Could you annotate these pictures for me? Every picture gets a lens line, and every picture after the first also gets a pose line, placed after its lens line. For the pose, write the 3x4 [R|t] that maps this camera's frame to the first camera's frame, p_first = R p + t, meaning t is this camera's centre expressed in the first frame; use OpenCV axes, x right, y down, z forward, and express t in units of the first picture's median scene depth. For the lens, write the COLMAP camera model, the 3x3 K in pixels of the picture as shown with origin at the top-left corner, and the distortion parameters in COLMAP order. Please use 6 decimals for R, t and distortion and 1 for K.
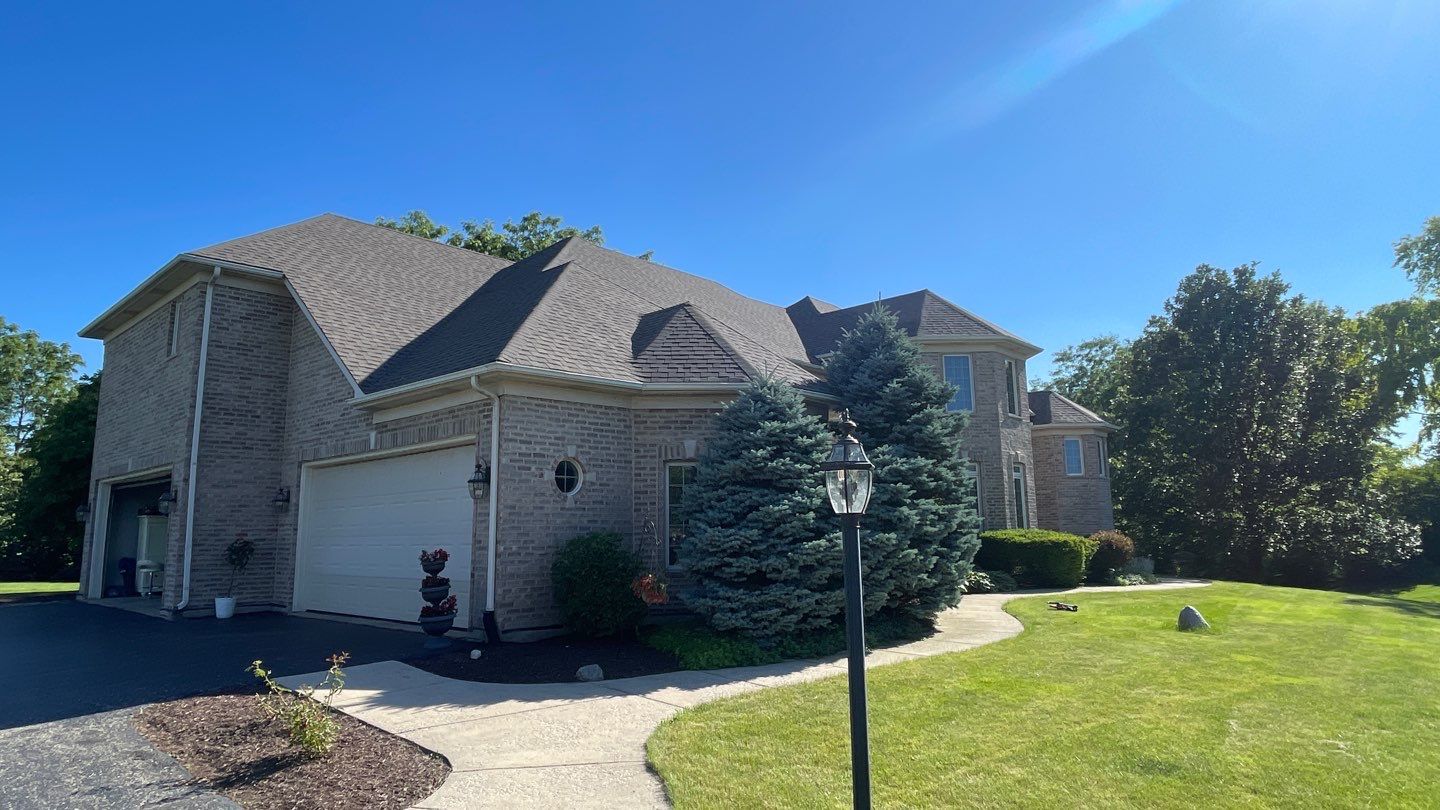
lens RADIAL K [[814.8, 0, 724.1], [0, 814.8, 399.1], [0, 0, 1]] dist [0.005325, -0.000091]
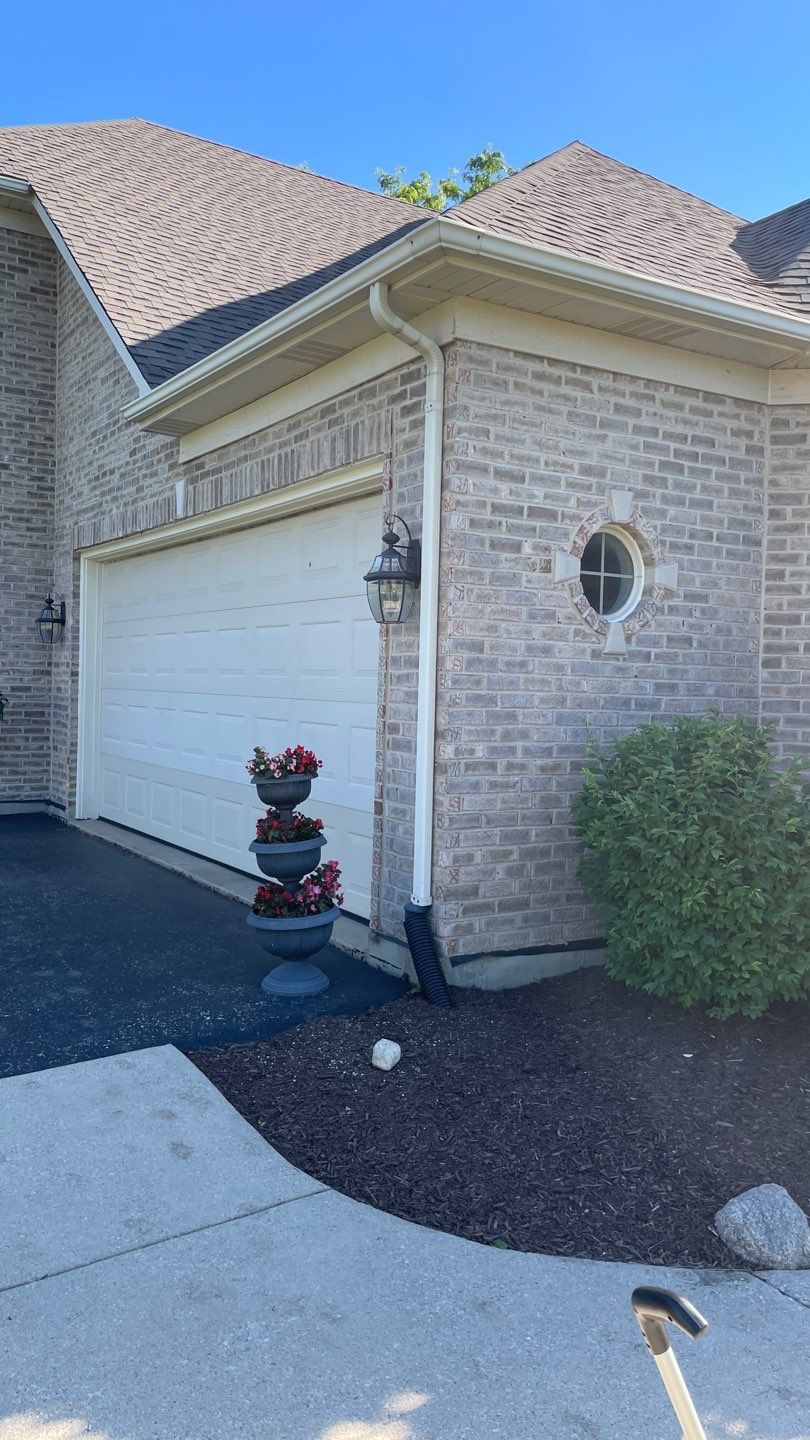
lens RADIAL K [[1118.2, 0, 405.0], [0, 1118.2, 720.0], [0, 0, 1]] dist [0.007892, 0.000378]
pose [[0.960680, 0.049154, -0.273271, -0.140908], [0.004586, 0.981262, 0.192624, 0.062836], [0.277619, -0.186303, 0.942454, 0.470759]]
